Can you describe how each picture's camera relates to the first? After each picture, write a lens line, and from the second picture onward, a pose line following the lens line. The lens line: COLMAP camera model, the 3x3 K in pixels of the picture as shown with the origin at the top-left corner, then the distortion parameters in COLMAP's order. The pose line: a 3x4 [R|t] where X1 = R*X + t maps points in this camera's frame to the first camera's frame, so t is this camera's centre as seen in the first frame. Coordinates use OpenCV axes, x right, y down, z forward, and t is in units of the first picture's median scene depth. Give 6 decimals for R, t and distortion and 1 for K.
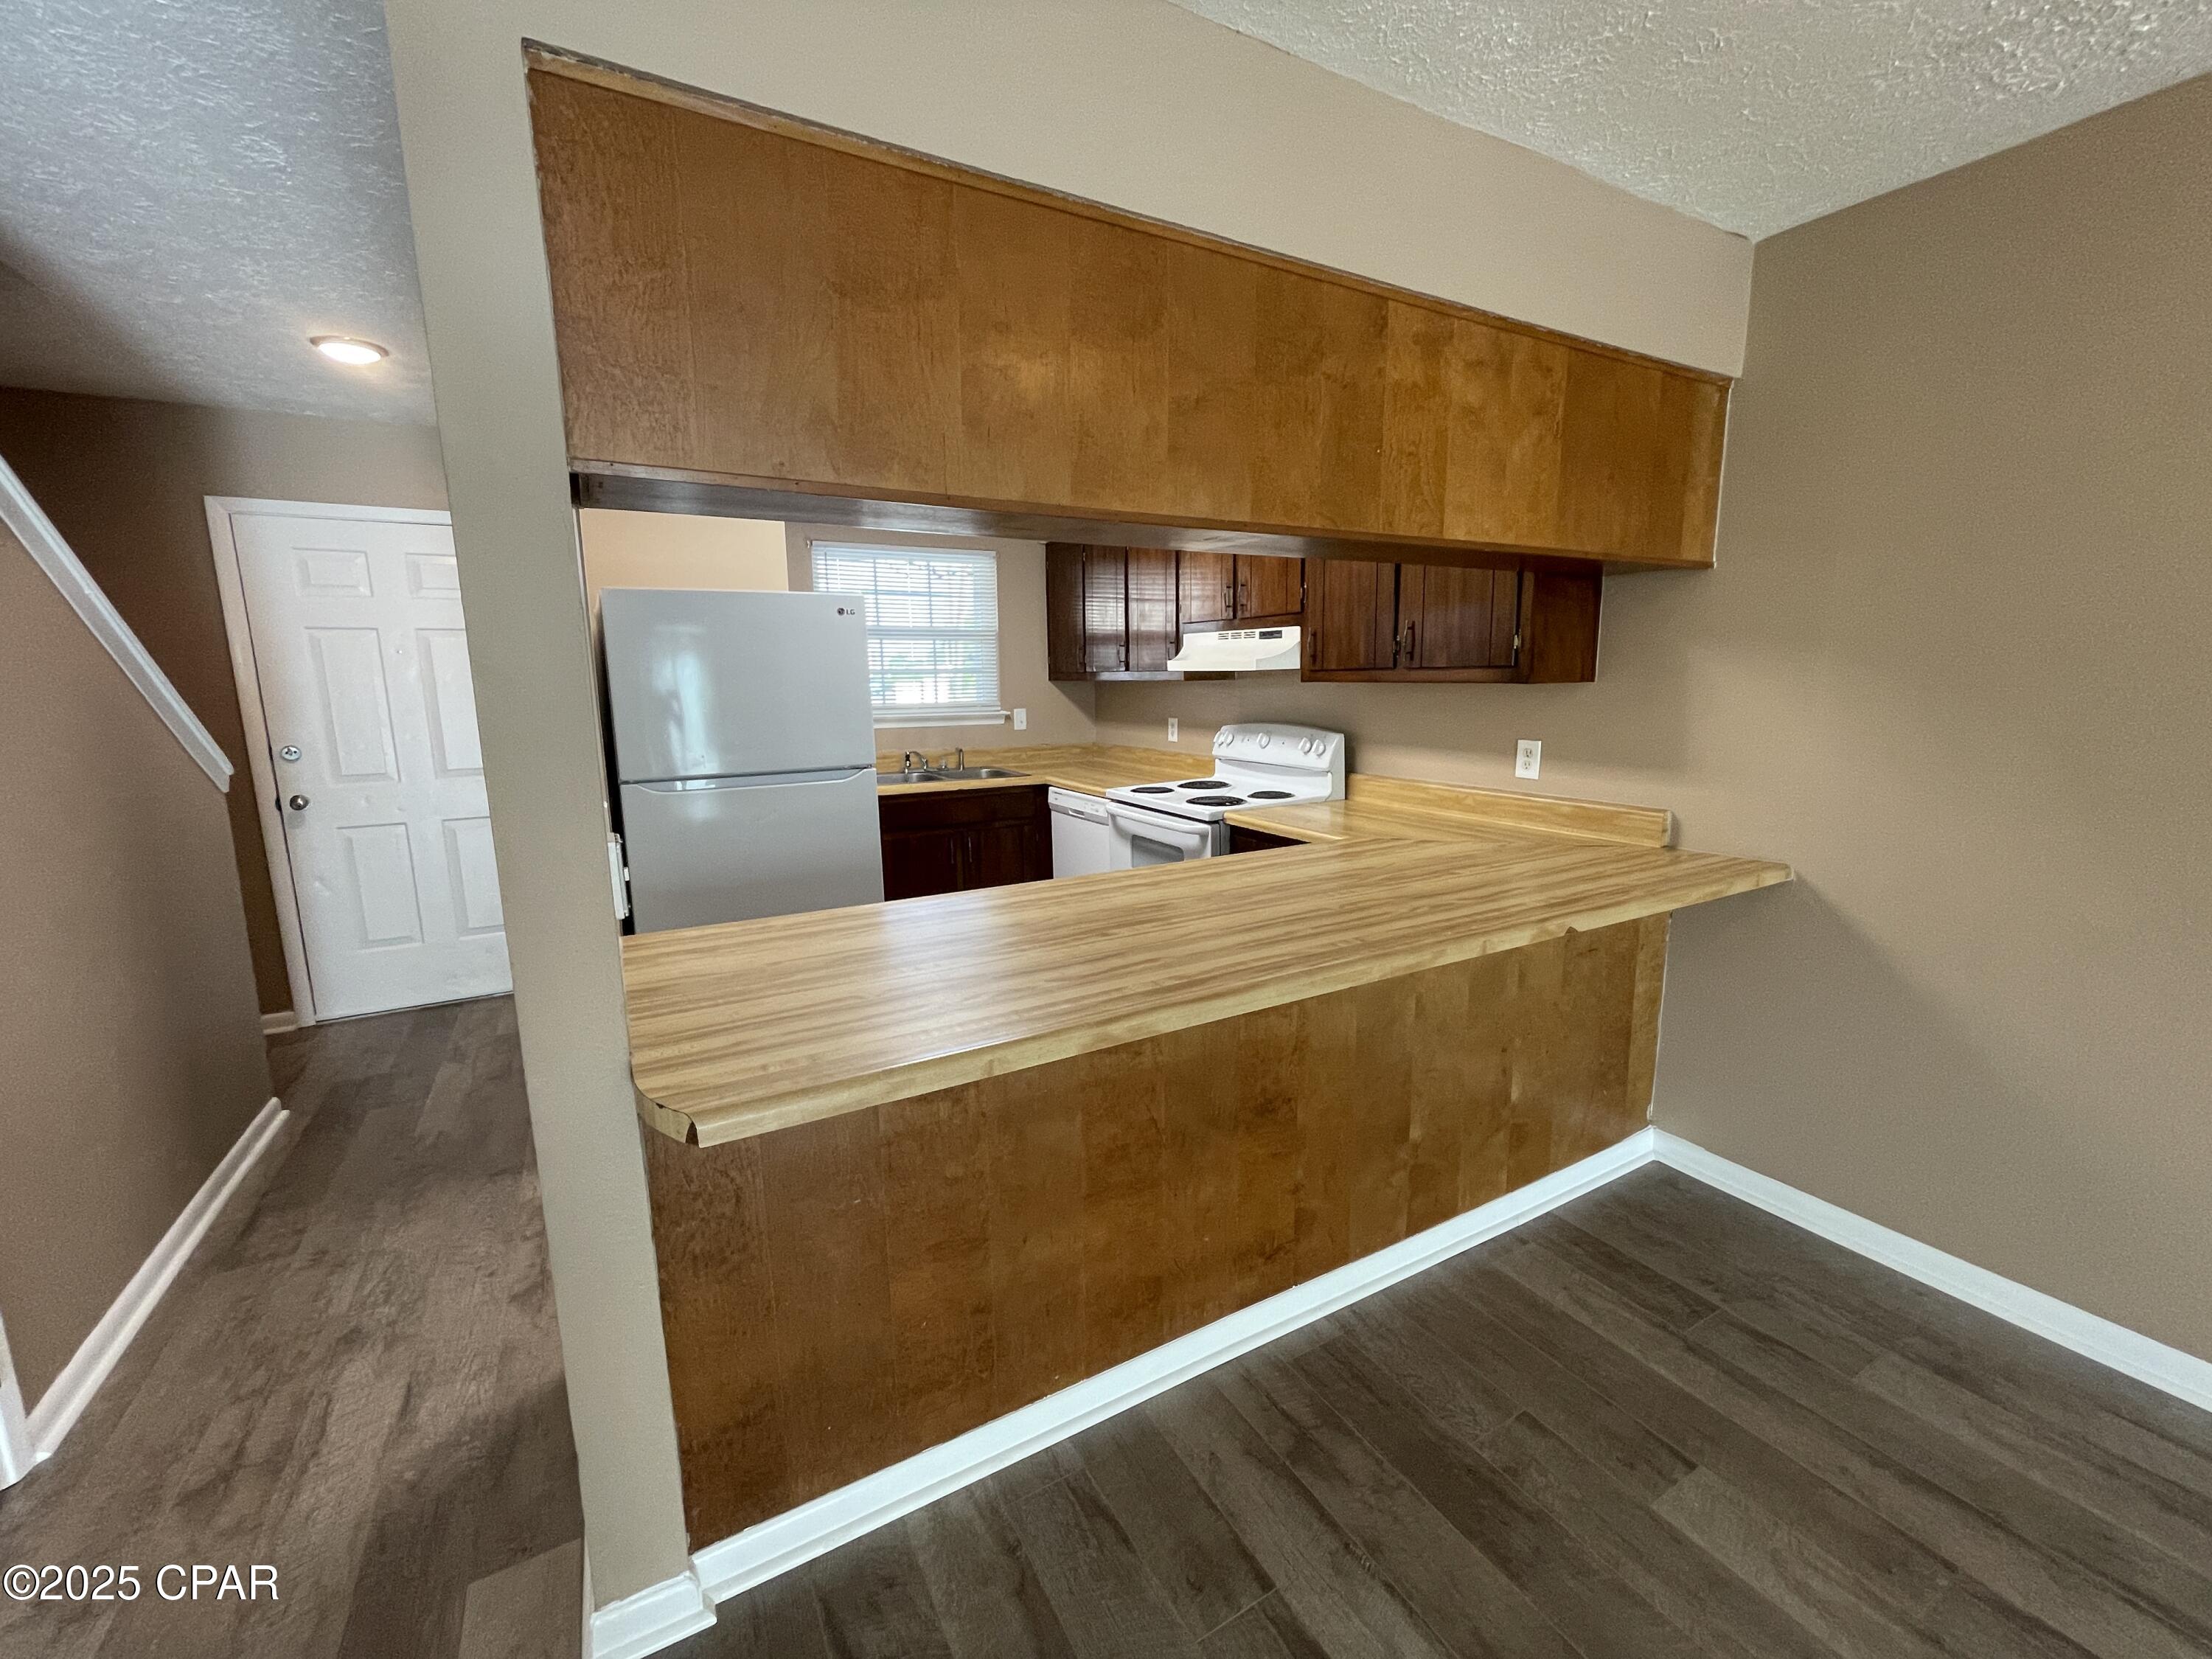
lens RADIAL K [[893.7, 0, 1107.6], [0, 893.7, 825.0], [0, 0, 1]] dist [-0.003782, -0.000500]
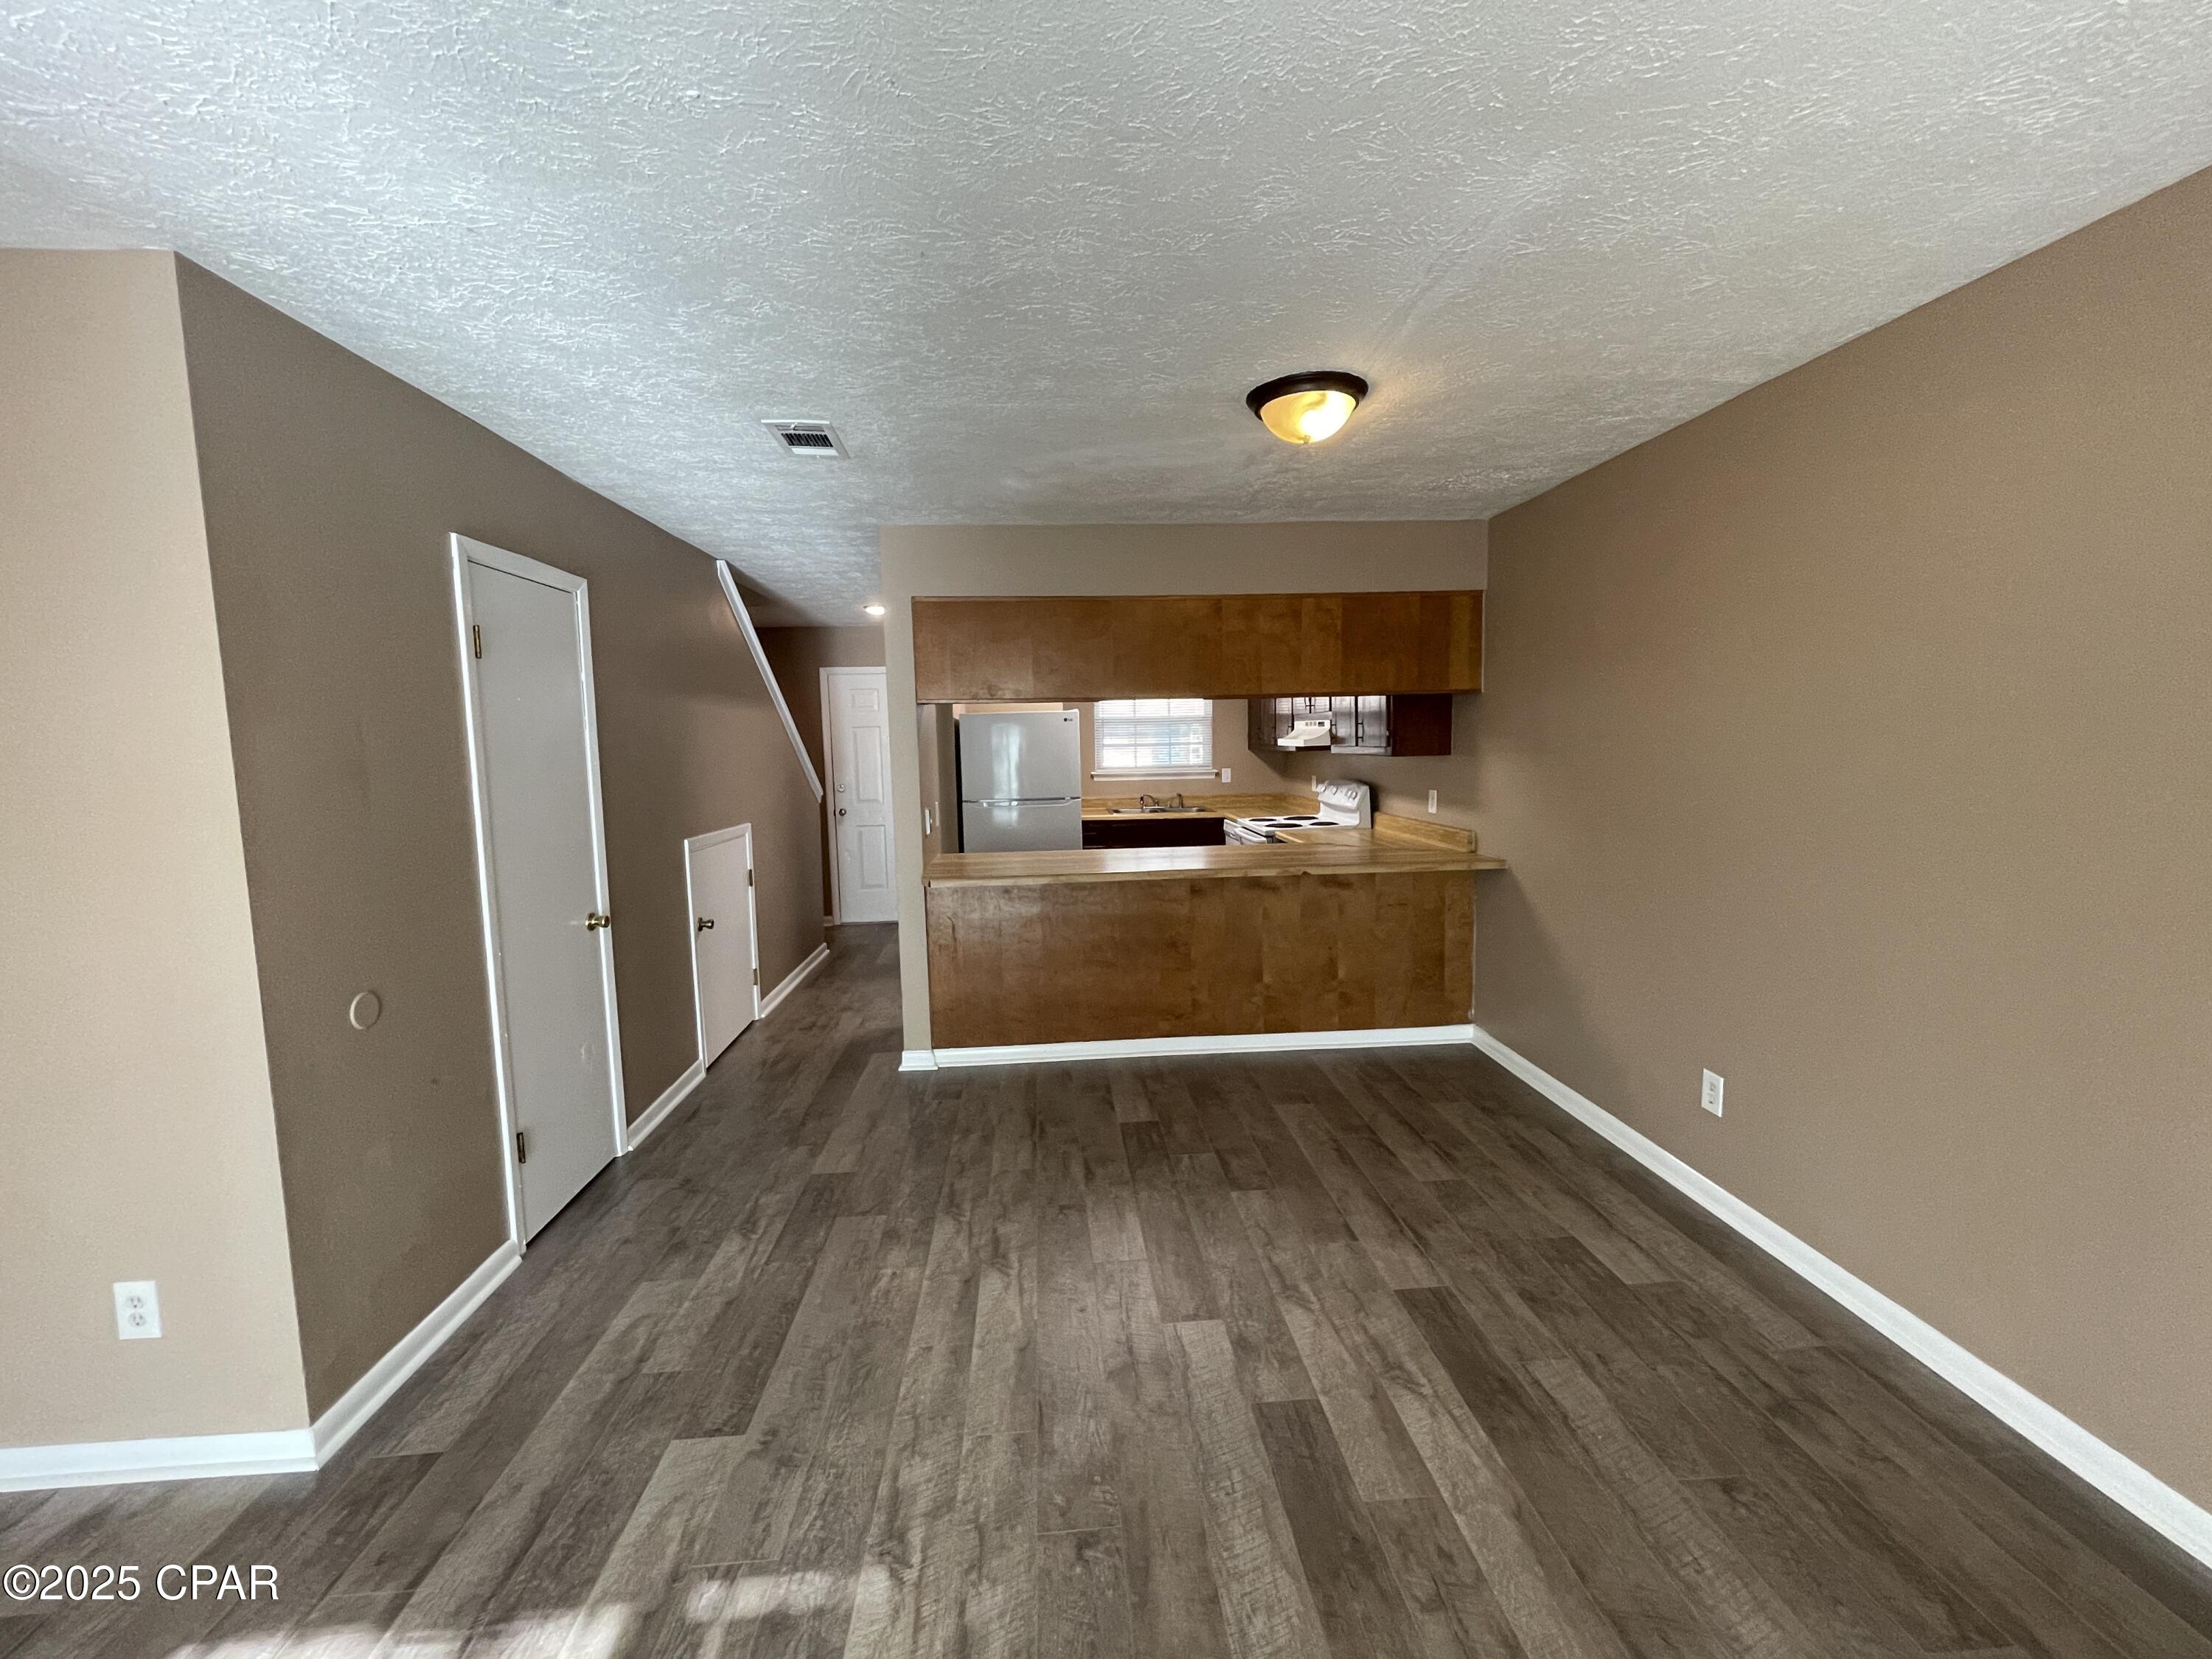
lens RADIAL K [[893.7, 0, 1109.9], [0, 893.7, 829.4], [0, 0, 1]] dist [-0.003782, -0.000500]
pose [[0.905724, 0.036409, -0.422300, 0.521167], [-0.061717, 0.997014, -0.046410, 0.074665], [0.419350, 0.068098, 0.905267, -0.603972]]
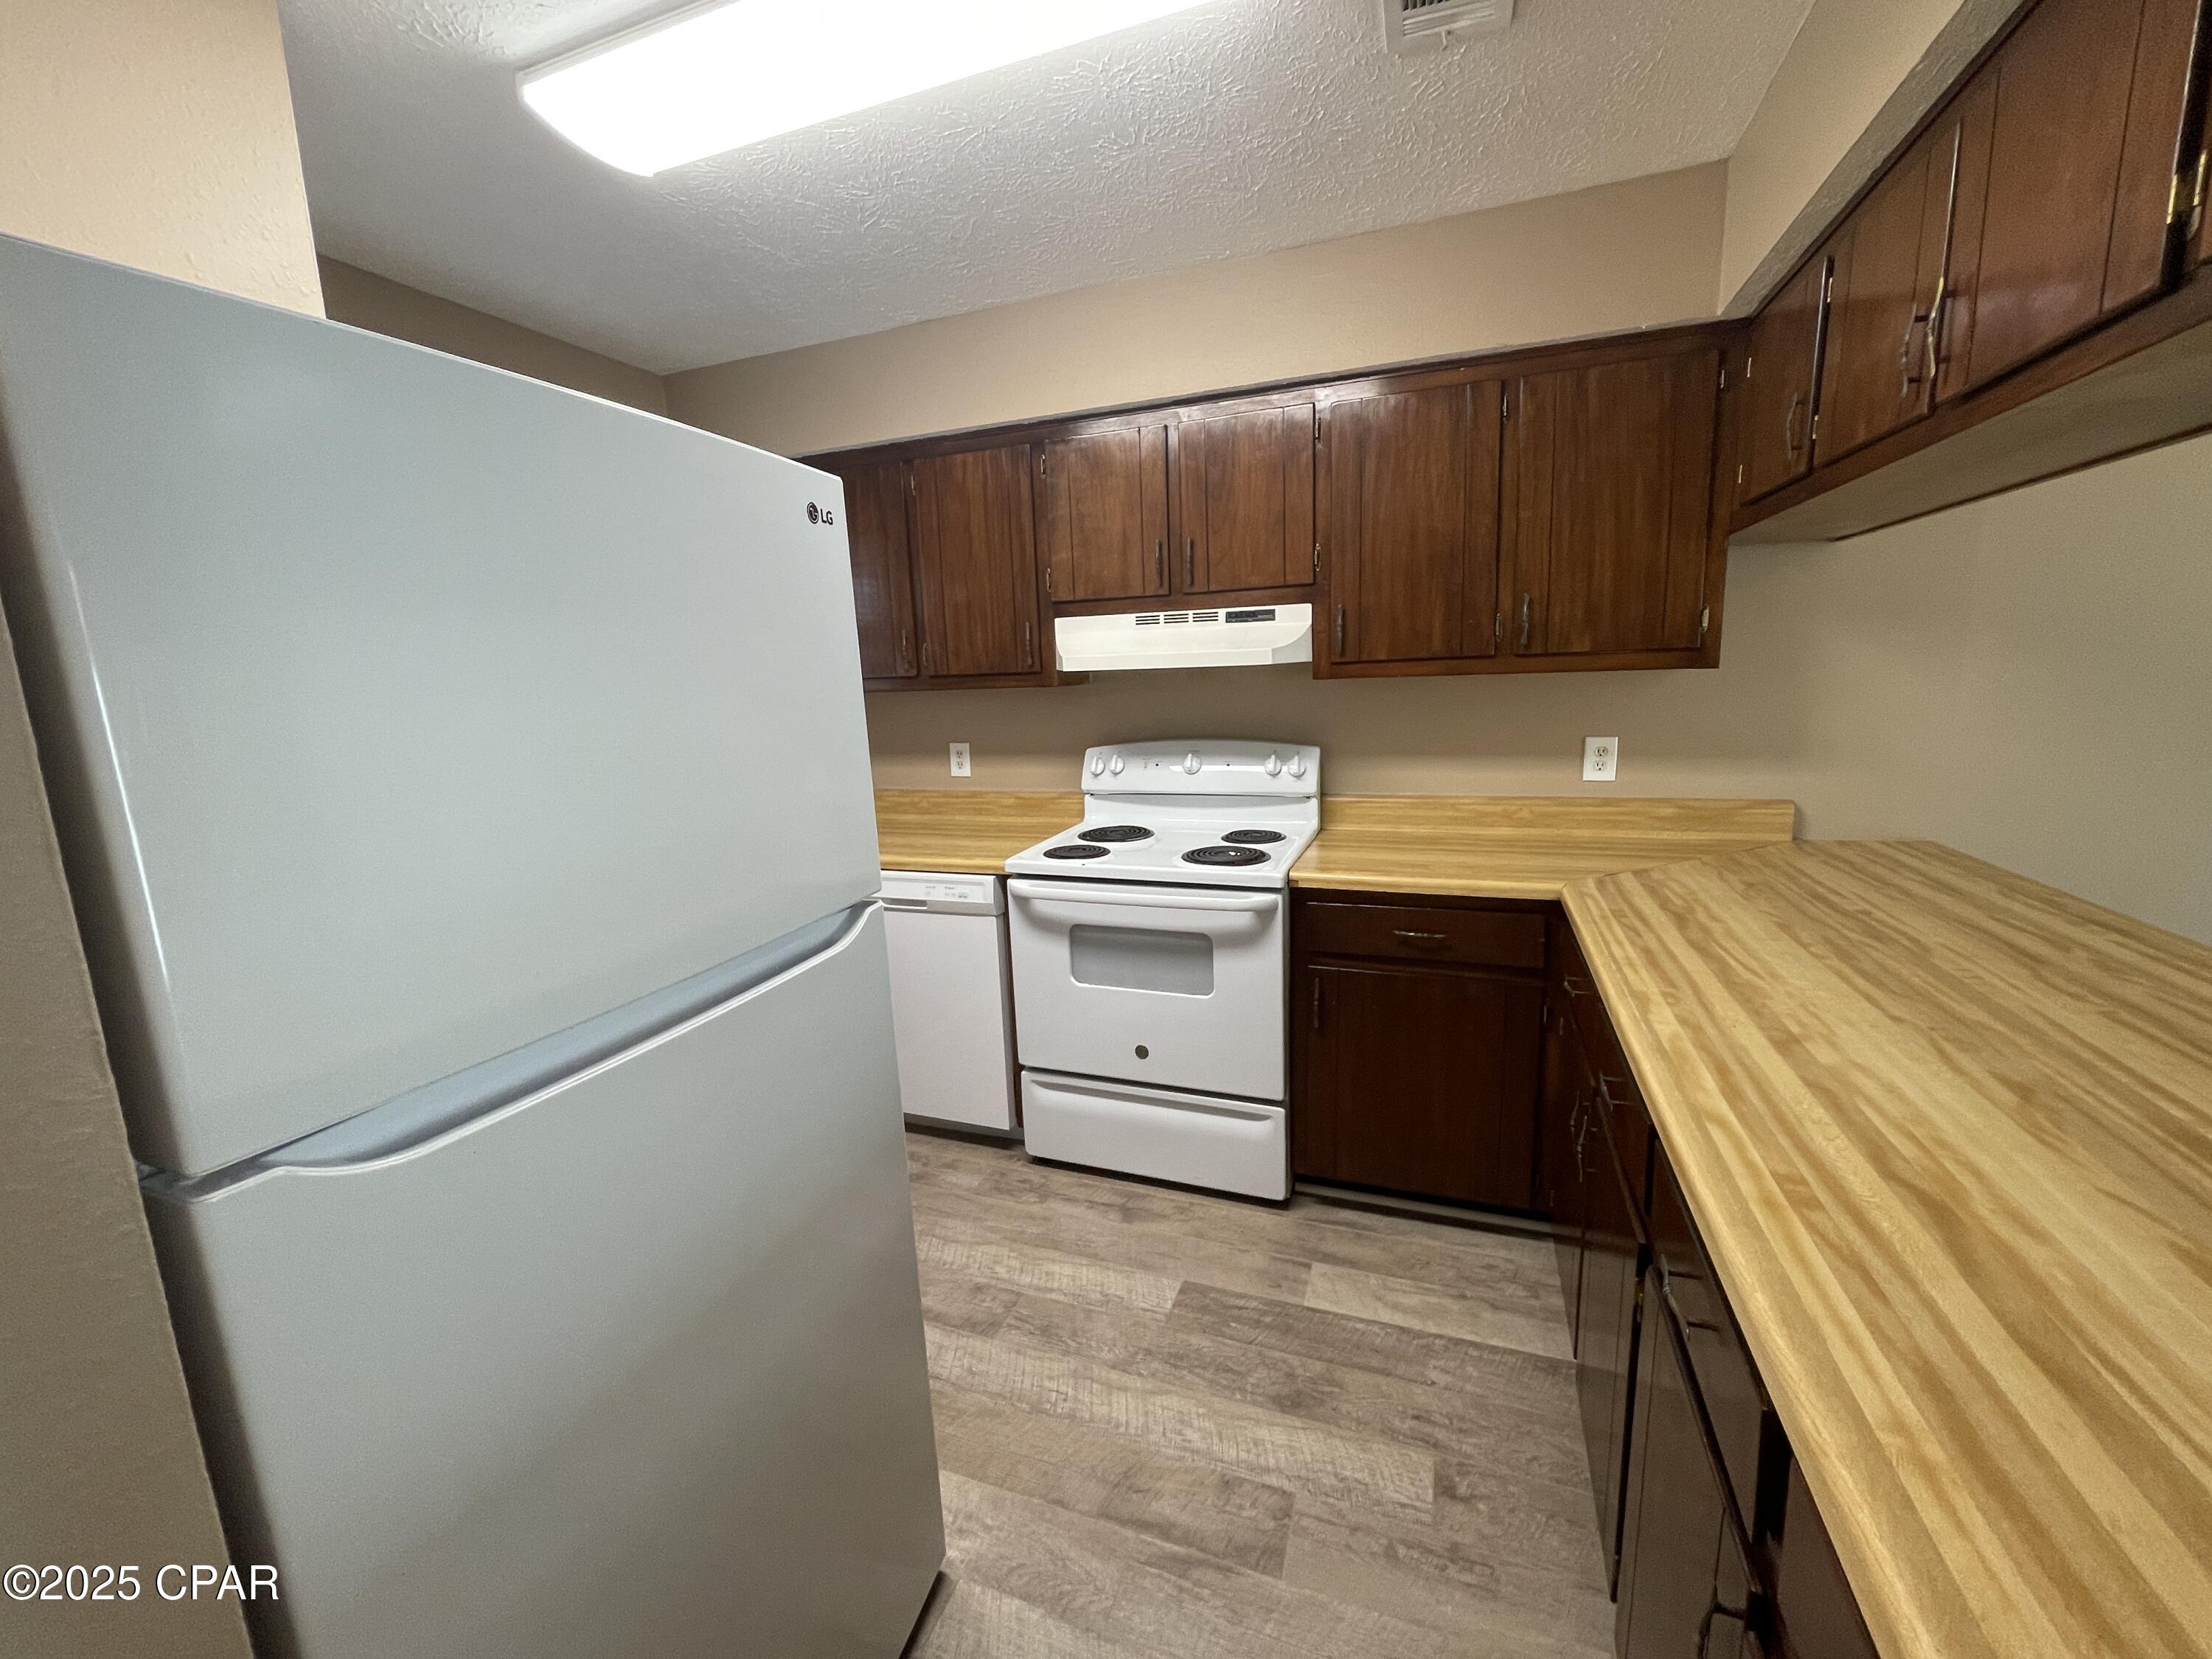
lens RADIAL K [[893.7, 0, 1105.3], [0, 893.7, 832.0], [0, 0, 1]] dist [-0.003782, -0.000500]
pose [[0.770305, -0.131324, 0.624006, -0.376176], [0.134916, 0.989975, 0.041796, -0.086467], [-0.623240, 0.051993, 0.780301, 0.517181]]
